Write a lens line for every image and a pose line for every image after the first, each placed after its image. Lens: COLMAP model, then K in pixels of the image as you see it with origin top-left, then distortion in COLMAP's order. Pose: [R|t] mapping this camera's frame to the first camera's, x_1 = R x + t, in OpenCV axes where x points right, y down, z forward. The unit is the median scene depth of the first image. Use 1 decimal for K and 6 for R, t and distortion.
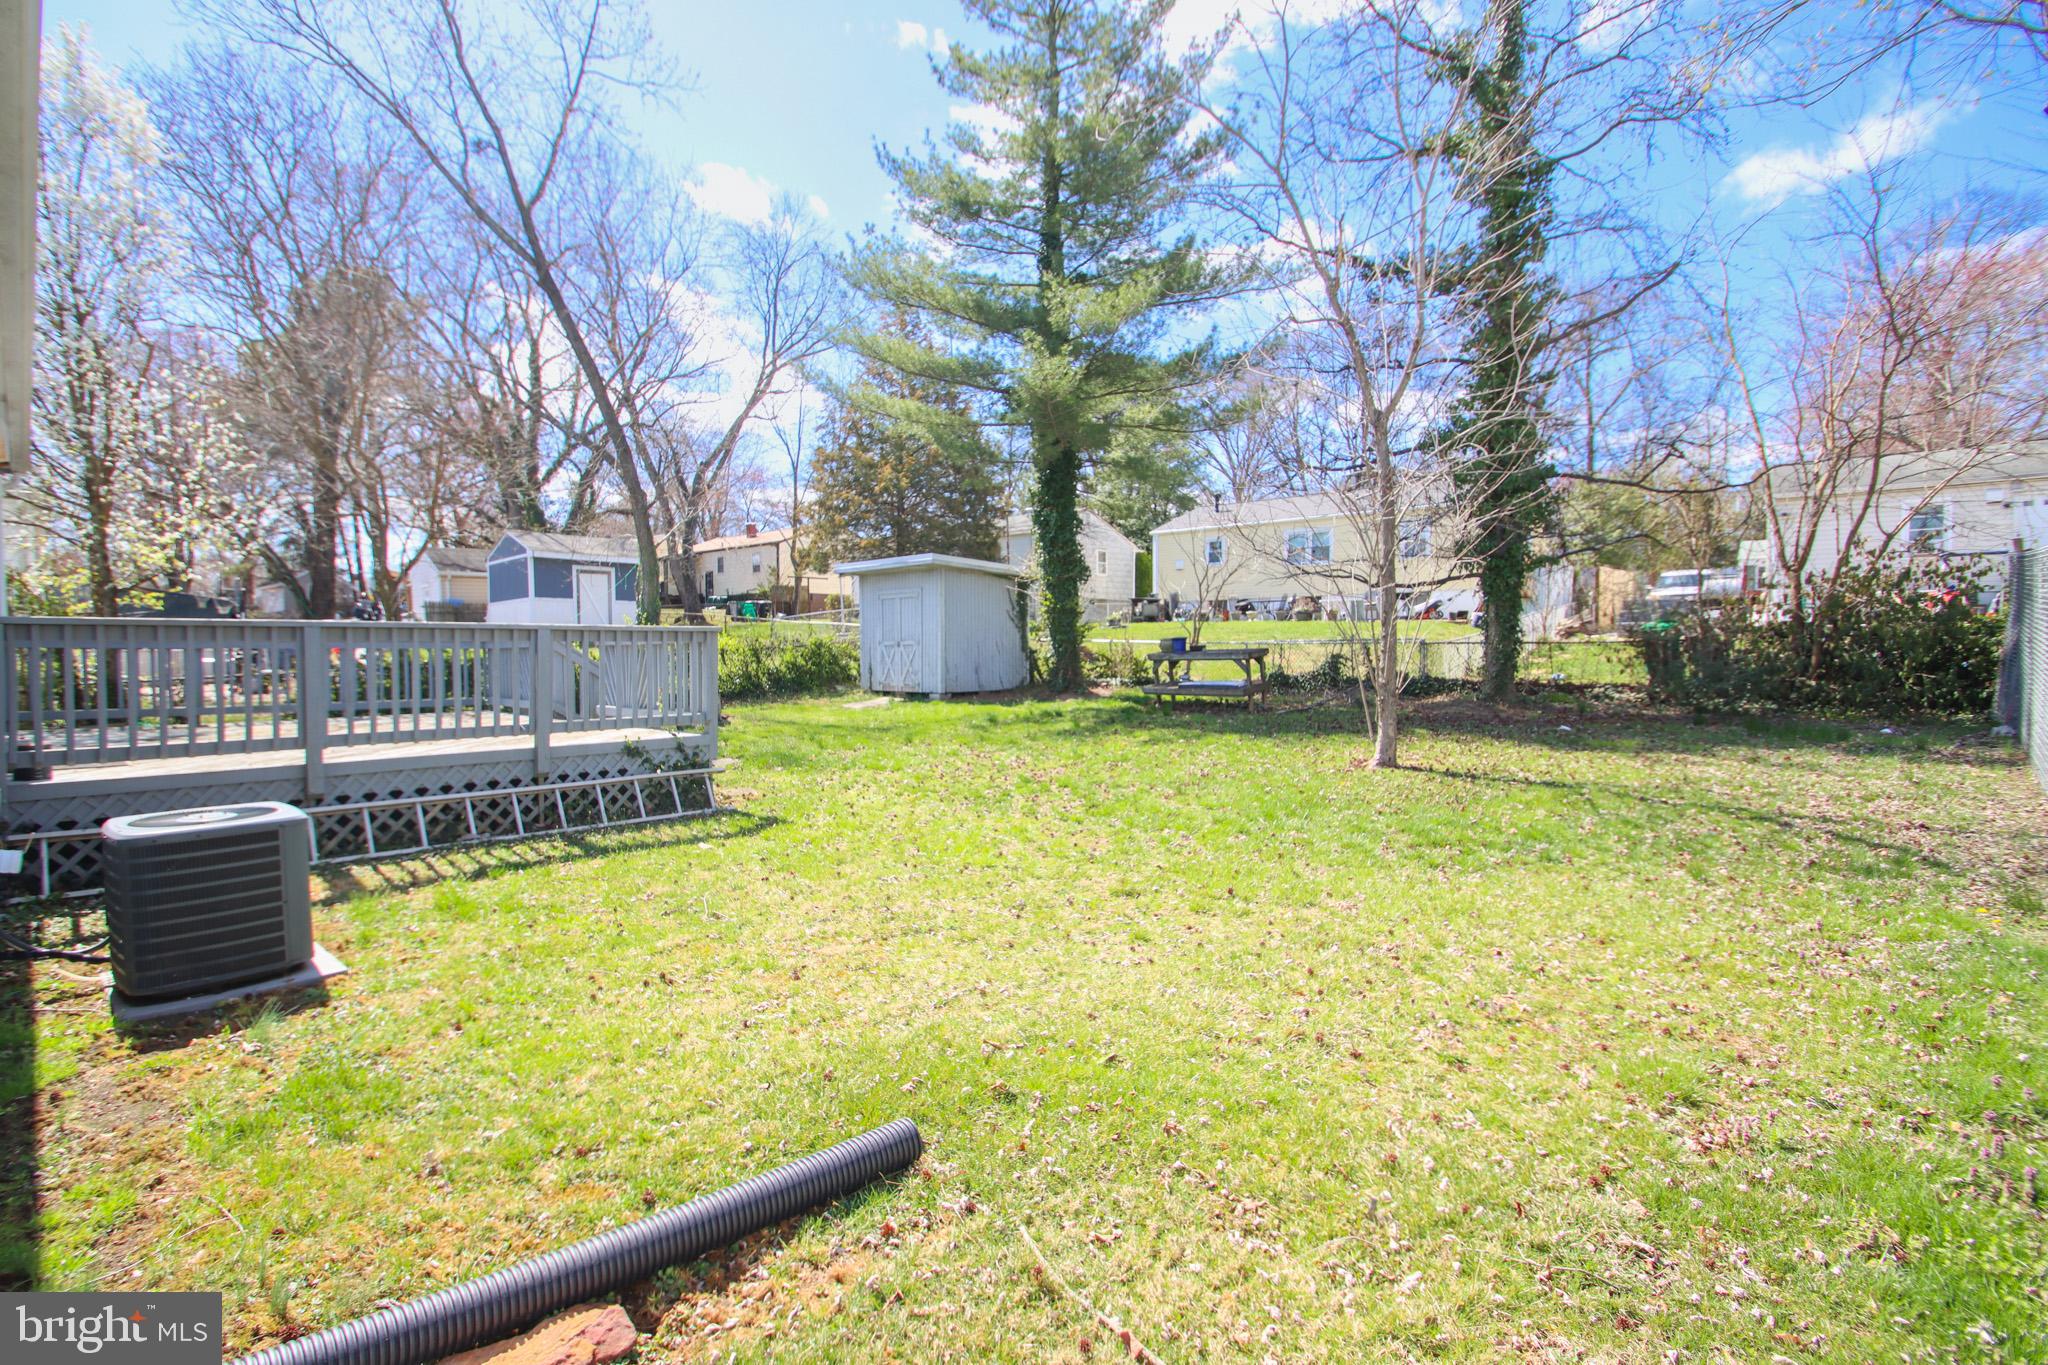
lens RADIAL K [[959.9, 0, 1024.0], [0, 959.9, 682.5], [0, 0, 1]] dist [-0.000887, 0.000216]
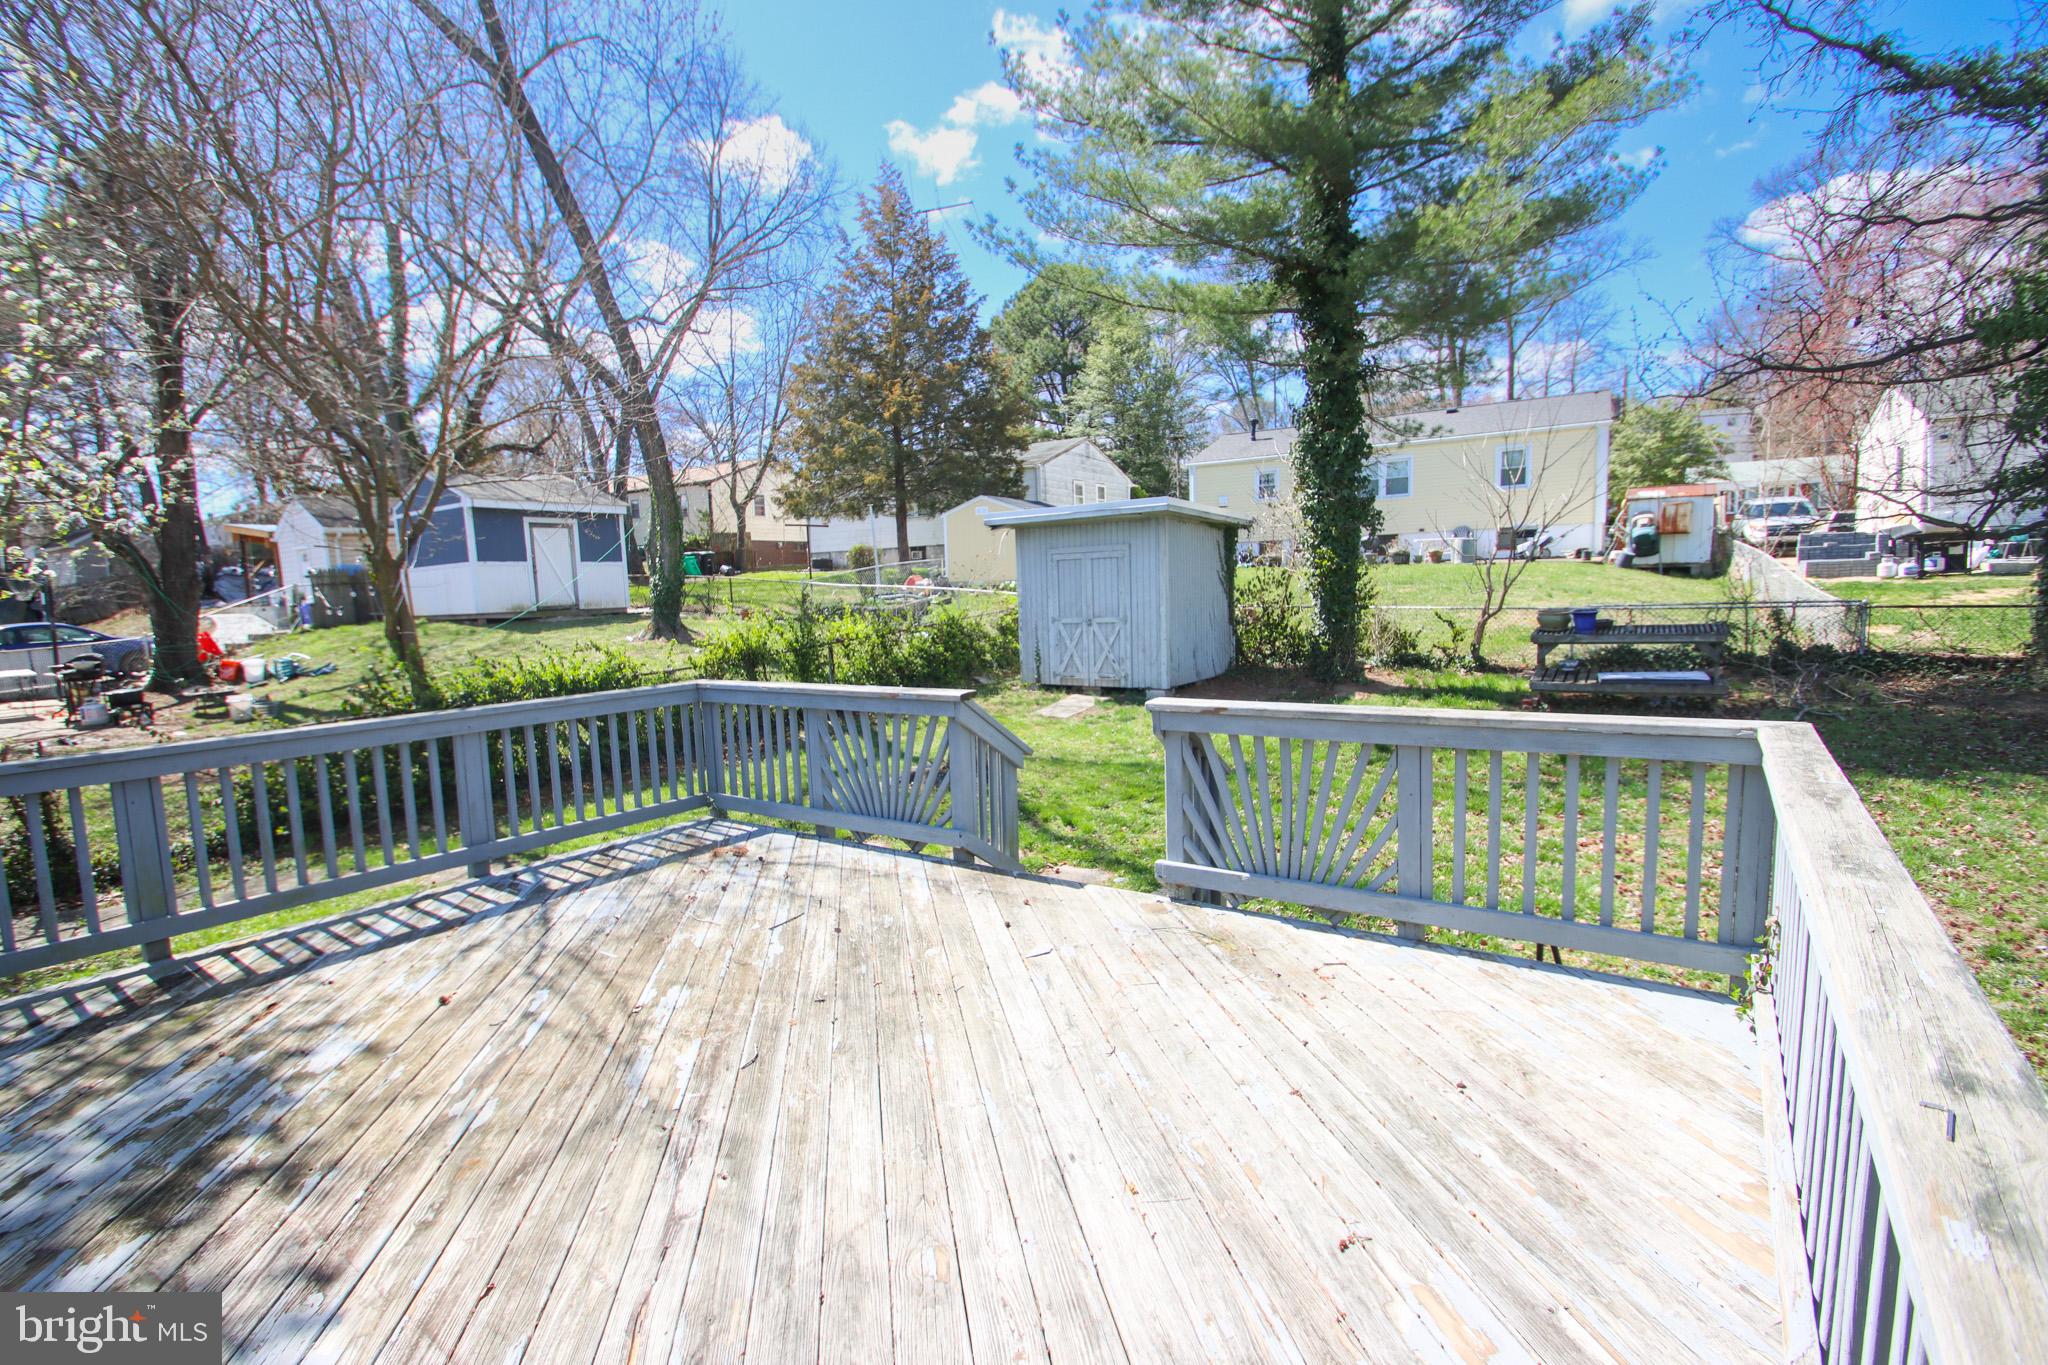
lens RADIAL K [[959.9, 0, 1024.0], [0, 959.9, 682.5], [0, 0, 1]] dist [-0.000887, 0.000216]
pose [[0.989812, -0.043465, 0.135585, -0.186861], [0.034281, 0.997003, 0.069354, -0.030698], [-0.138193, -0.063999, 0.988335, 0.185599]]
